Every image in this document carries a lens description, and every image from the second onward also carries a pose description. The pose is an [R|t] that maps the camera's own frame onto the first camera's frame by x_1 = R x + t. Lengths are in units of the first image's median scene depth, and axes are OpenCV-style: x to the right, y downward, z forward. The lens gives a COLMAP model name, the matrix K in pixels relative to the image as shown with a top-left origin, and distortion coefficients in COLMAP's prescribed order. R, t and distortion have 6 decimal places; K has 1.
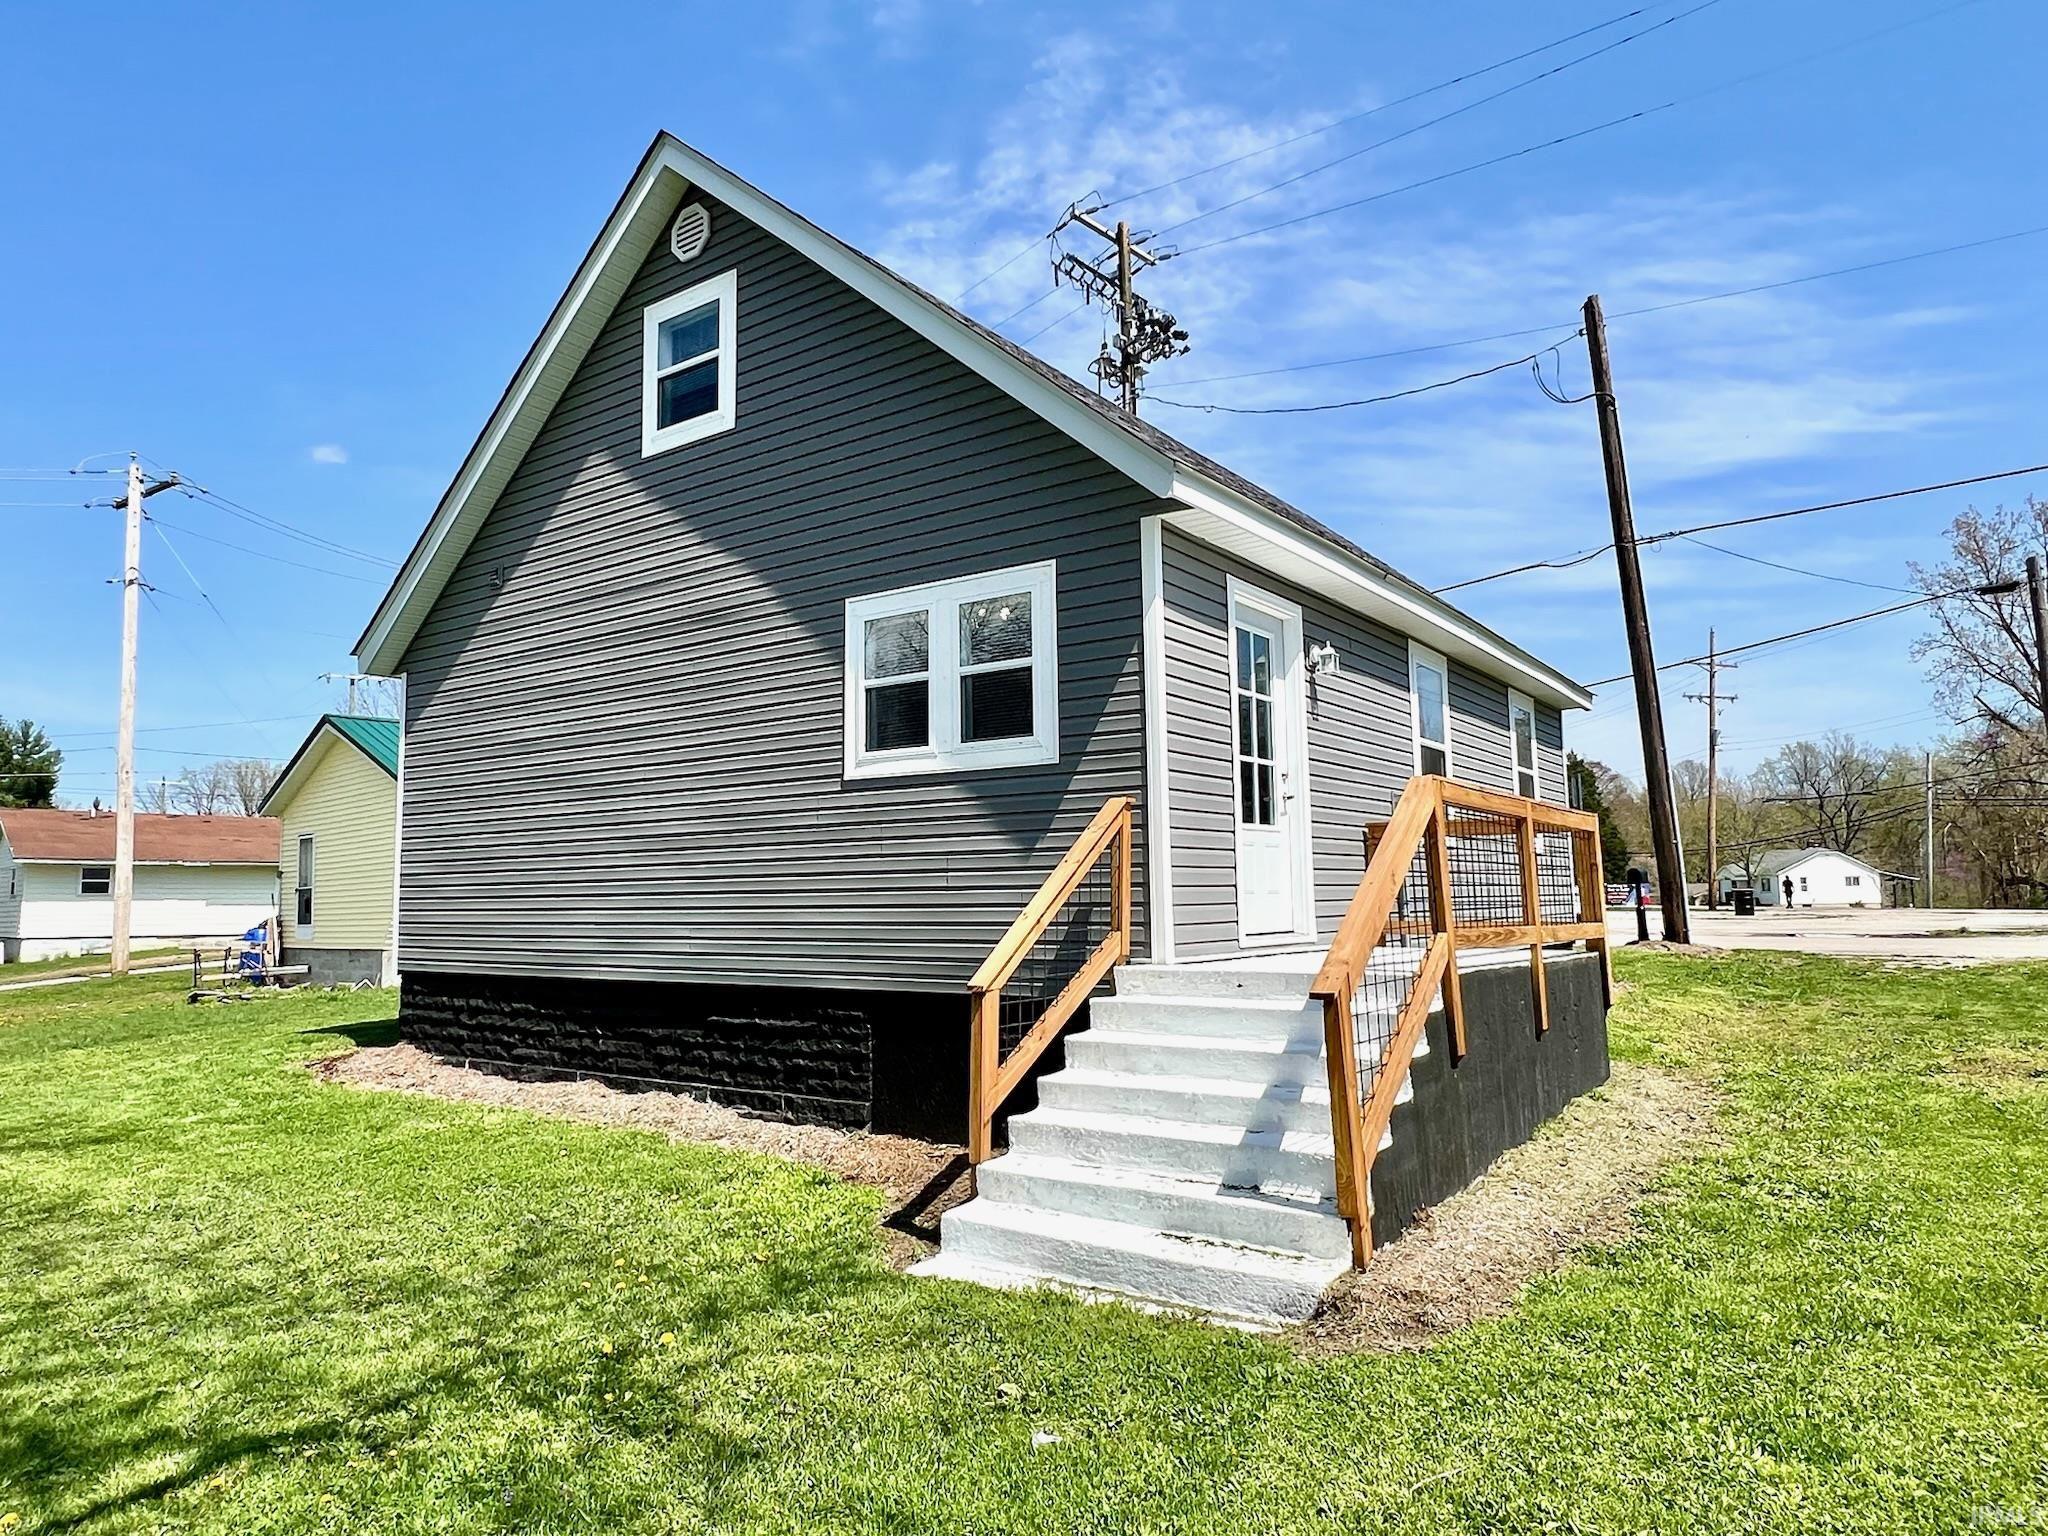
lens RADIAL K [[1275.1, 0, 1014.3], [0, 1275.1, 774.0], [0, 0, 1]] dist [-0.000845, -0.002224]
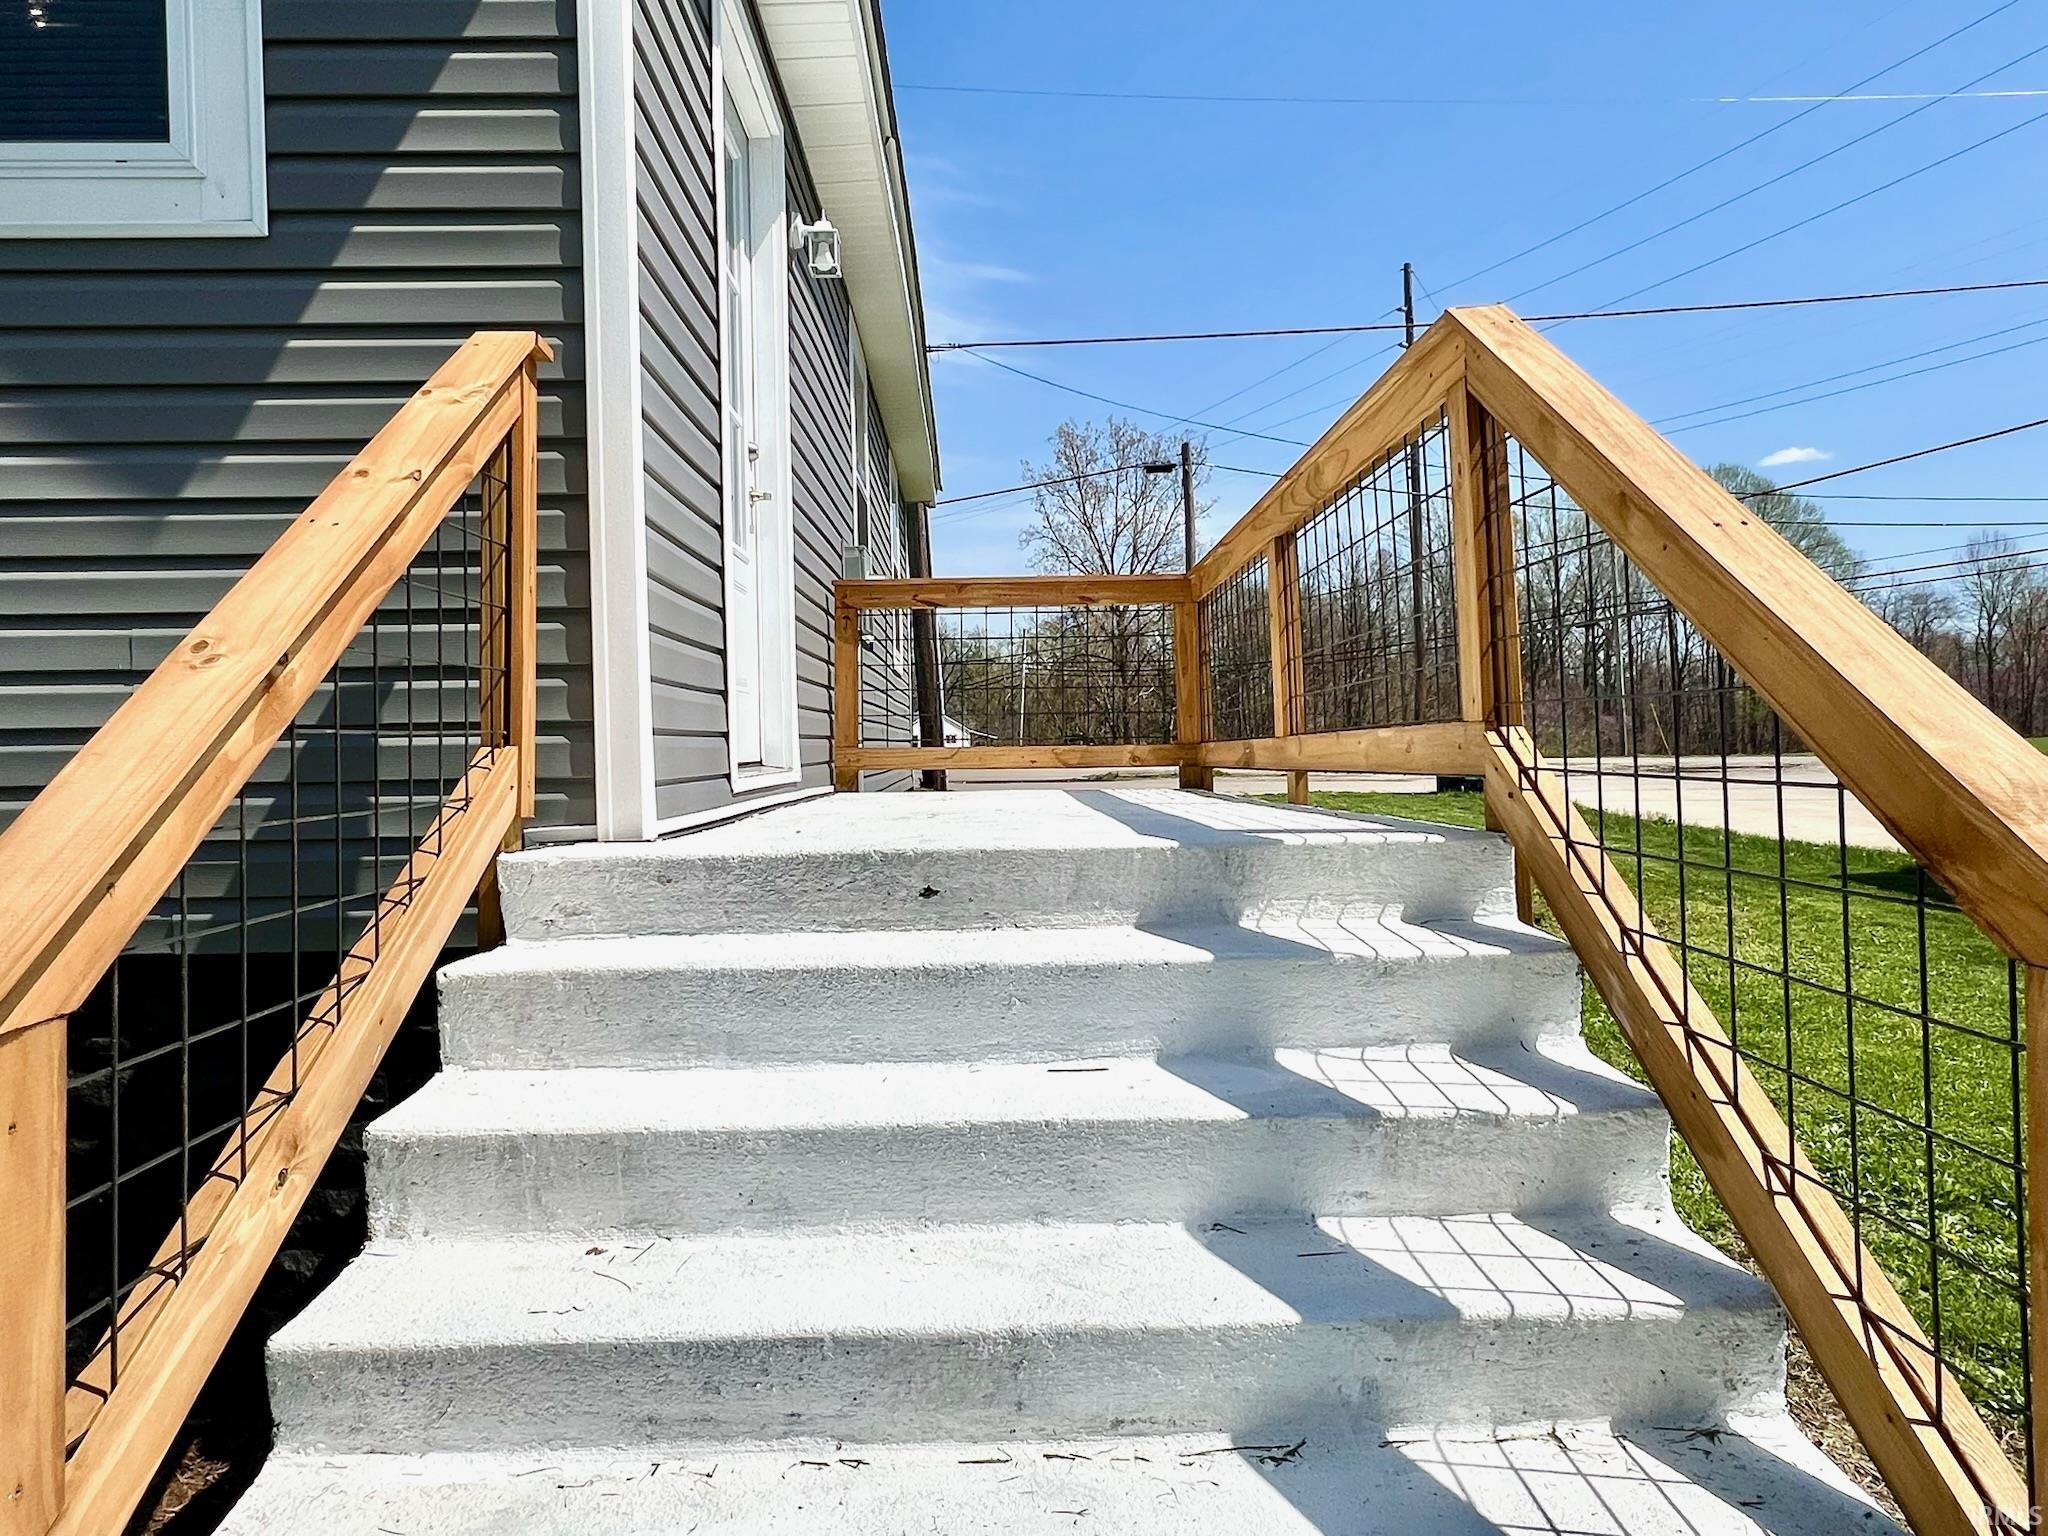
lens RADIAL K [[1275.1, 0, 1014.3], [0, 1275.1, 774.0], [0, 0, 1]] dist [-0.000845, -0.002224]
pose [[0.797311, -0.014191, 0.603402, -0.011261], [-0.052112, 0.994372, 0.092245, 0.092560], [-0.601315, -0.104992, 0.792084, 0.658301]]
